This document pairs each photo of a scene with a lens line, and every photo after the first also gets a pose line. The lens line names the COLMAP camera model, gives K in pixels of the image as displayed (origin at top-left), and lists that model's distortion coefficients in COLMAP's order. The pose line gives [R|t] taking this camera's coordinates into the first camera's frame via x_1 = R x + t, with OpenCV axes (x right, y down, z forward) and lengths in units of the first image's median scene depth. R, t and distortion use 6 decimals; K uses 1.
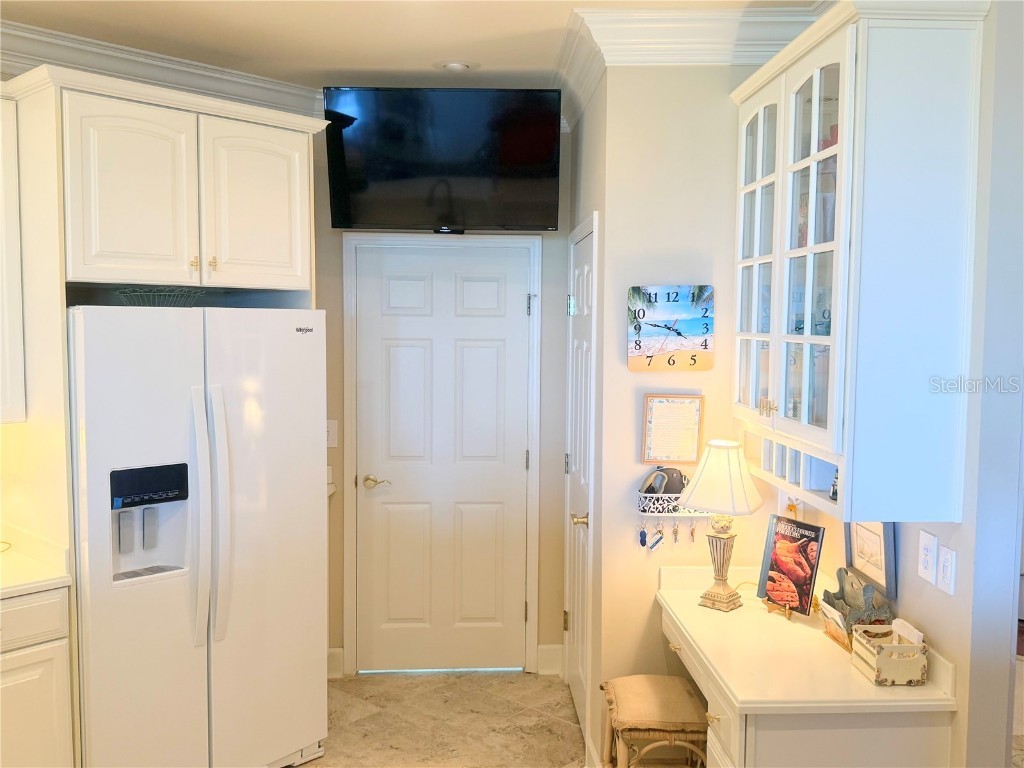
lens RADIAL K [[948.3, 0, 511.6], [0, 948.3, 384.0], [0, 0, 1]] dist [0.004763, 0.000000]
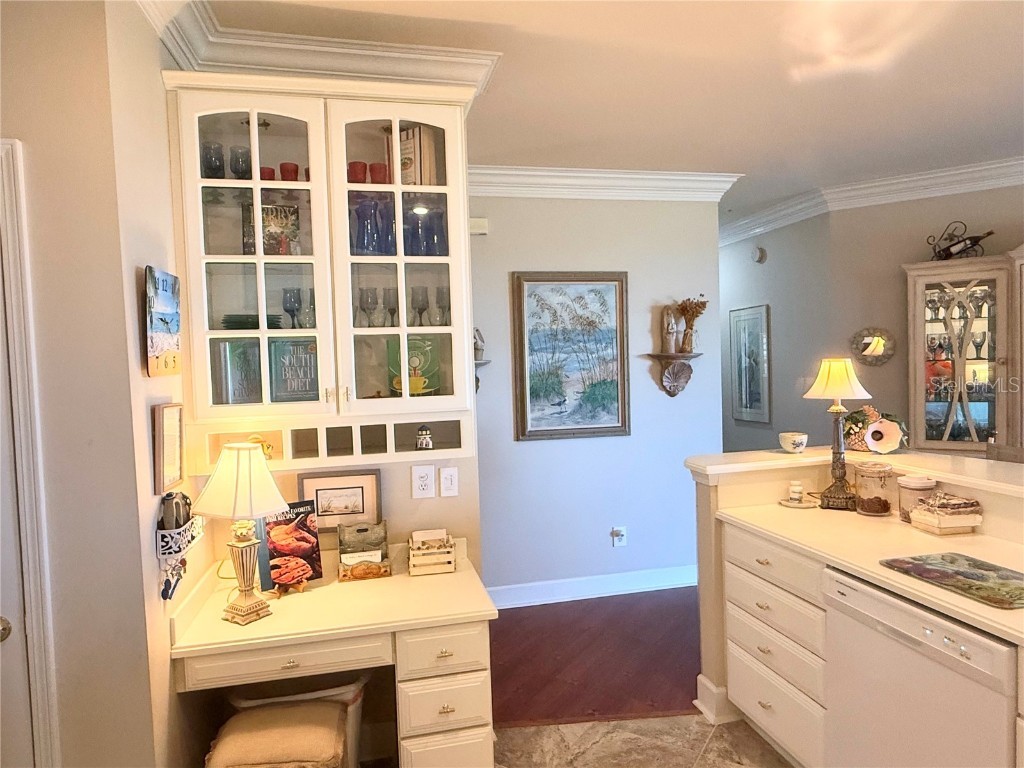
lens RADIAL K [[649.0, 0, 507.3], [0, 649.0, 385.4], [0, 0, 1]] dist [-0.006785, 0.008469]
pose [[-0.192274, -0.039856, 0.980531, -0.454746], [0.094859, 0.993741, 0.058994, -0.011073], [-0.976746, 0.104355, -0.187290, 0.836089]]
